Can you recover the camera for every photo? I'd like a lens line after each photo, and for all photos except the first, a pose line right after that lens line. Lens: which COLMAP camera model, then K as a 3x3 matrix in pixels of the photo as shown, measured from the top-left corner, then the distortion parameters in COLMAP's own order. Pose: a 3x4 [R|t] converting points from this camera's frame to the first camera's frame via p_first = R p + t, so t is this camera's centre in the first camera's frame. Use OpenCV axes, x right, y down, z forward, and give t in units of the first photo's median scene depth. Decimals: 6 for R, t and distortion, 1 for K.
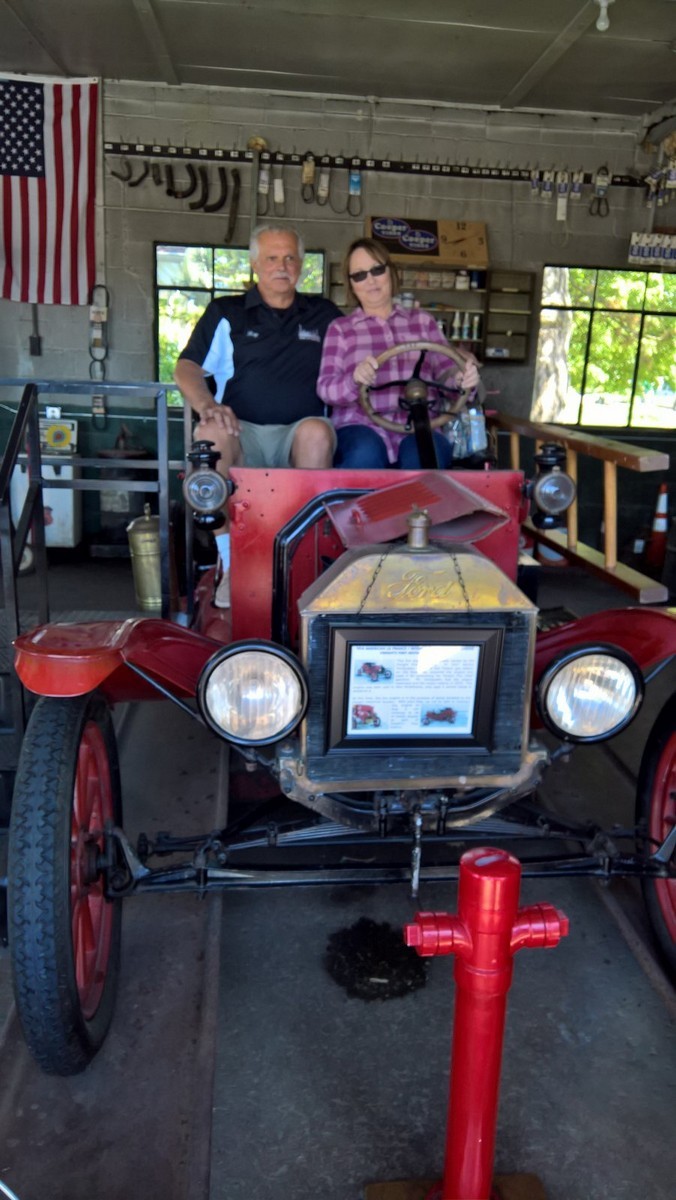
lens RADIAL K [[916.4, 0, 349.7], [0, 916.4, 581.4], [0, 0, 1]] dist [0.053350, -0.063754]
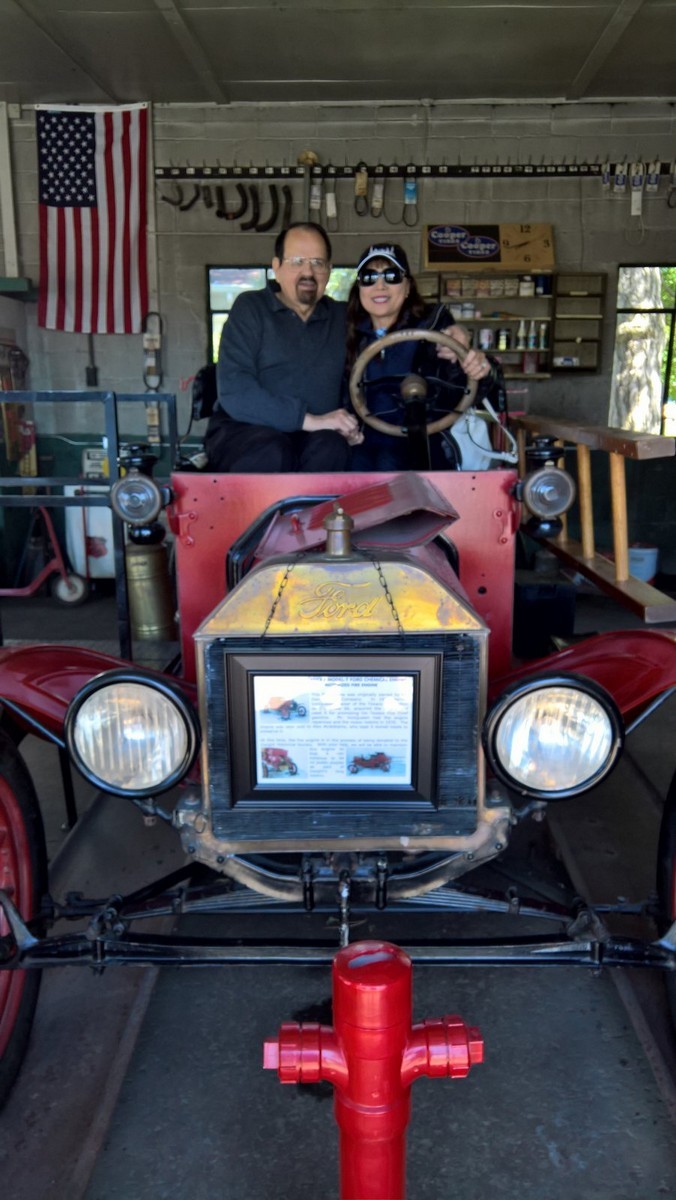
lens RADIAL K [[897.5, 0, 352.6], [0, 897.5, 602.8], [0, 0, 1]] dist [0.060330, -0.069182]
pose [[0.991227, -0.011418, -0.131673, 0.069446], [0.009740, 0.999863, -0.013382, 0.005663], [0.131808, 0.011982, 0.991203, 0.075396]]
